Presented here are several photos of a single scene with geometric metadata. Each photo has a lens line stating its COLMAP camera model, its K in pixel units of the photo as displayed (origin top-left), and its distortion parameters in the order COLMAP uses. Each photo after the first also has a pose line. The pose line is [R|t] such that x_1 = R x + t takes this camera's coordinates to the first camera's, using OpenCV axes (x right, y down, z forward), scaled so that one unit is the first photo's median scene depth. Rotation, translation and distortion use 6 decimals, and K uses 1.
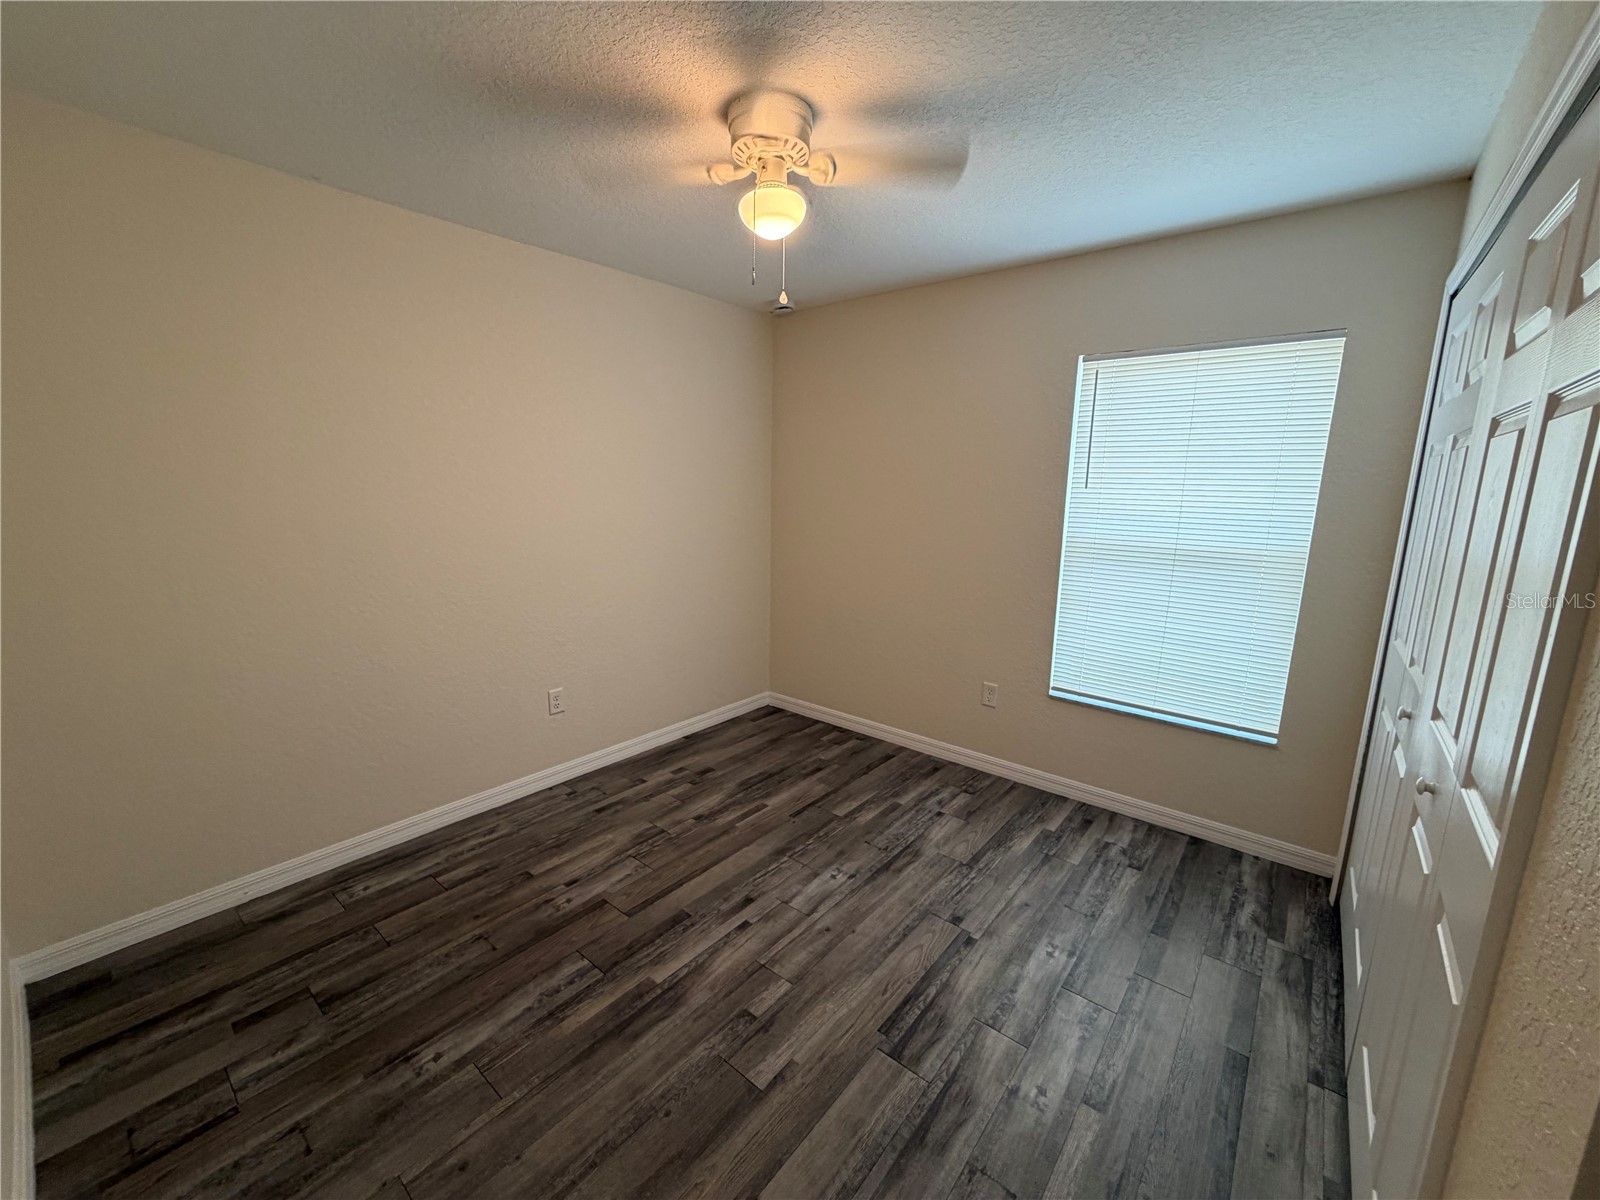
lens RADIAL K [[638.0, 0, 795.6], [0, 638.0, 604.5], [0, 0, 1]] dist [-0.002124, 0.000554]
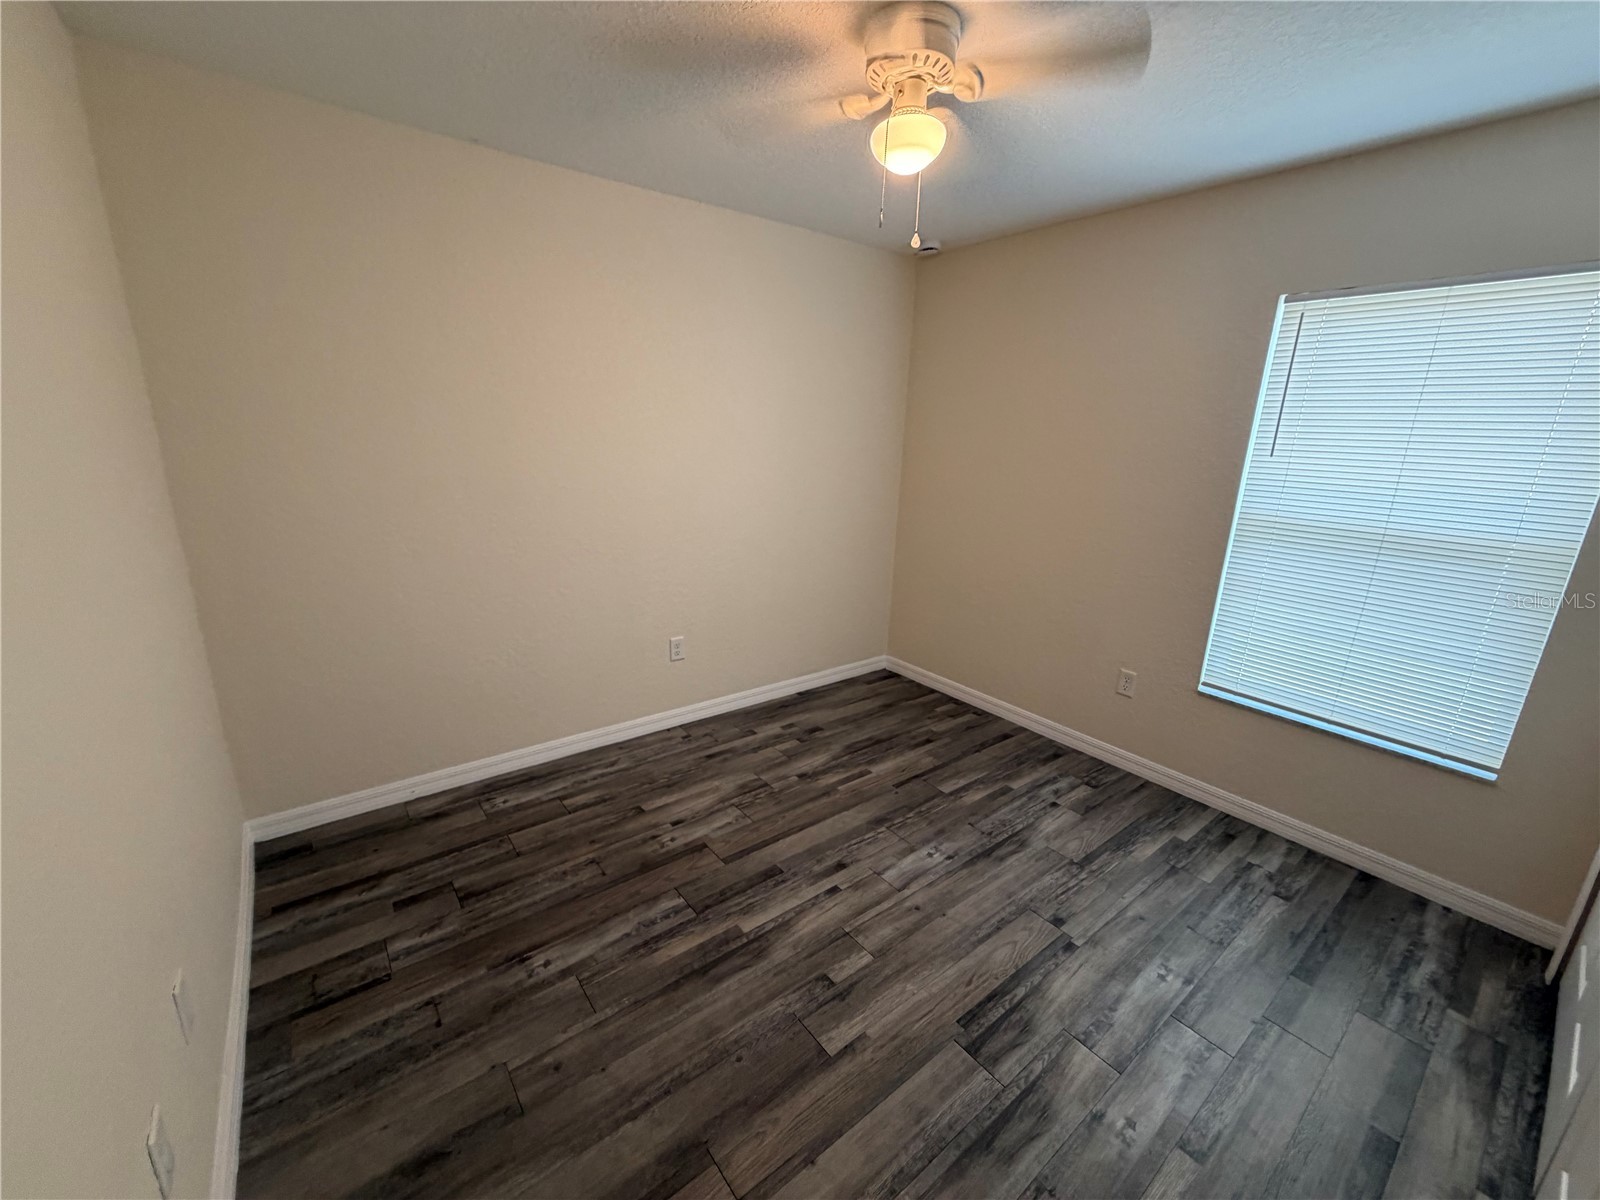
lens RADIAL K [[638.0, 0, 795.6], [0, 638.0, 604.5], [0, 0, 1]] dist [-0.002124, 0.000554]
pose [[0.975956, 0.073697, -0.205131, 0.036434], [-0.058427, 0.995118, 0.079534, -0.023409], [0.209991, -0.065637, 0.975498, 0.036951]]
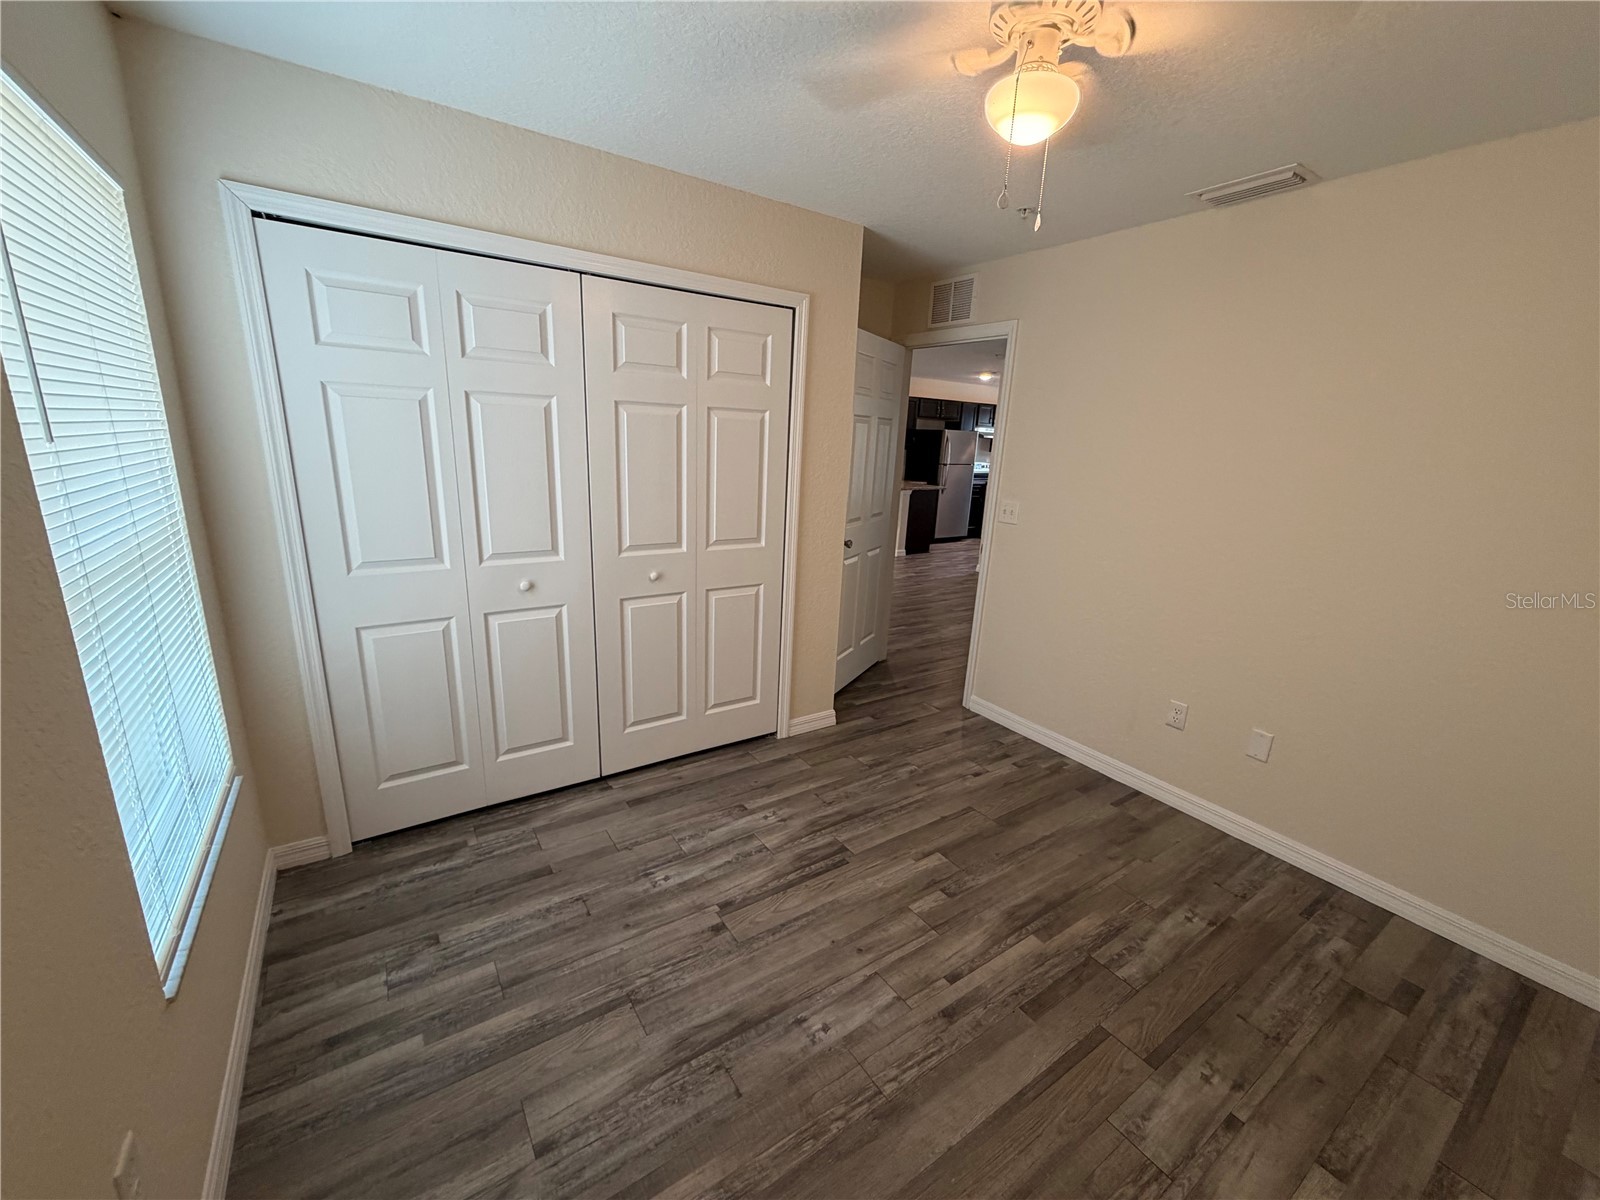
lens RADIAL K [[638.0, 0, 795.6], [0, 638.0, 604.5], [0, 0, 1]] dist [-0.002124, 0.000554]
pose [[-0.956477, -0.131270, 0.260616, -0.036720], [-0.005052, 0.900421, 0.434990, -0.356276], [-0.291765, 0.414741, -0.861895, 1.702977]]
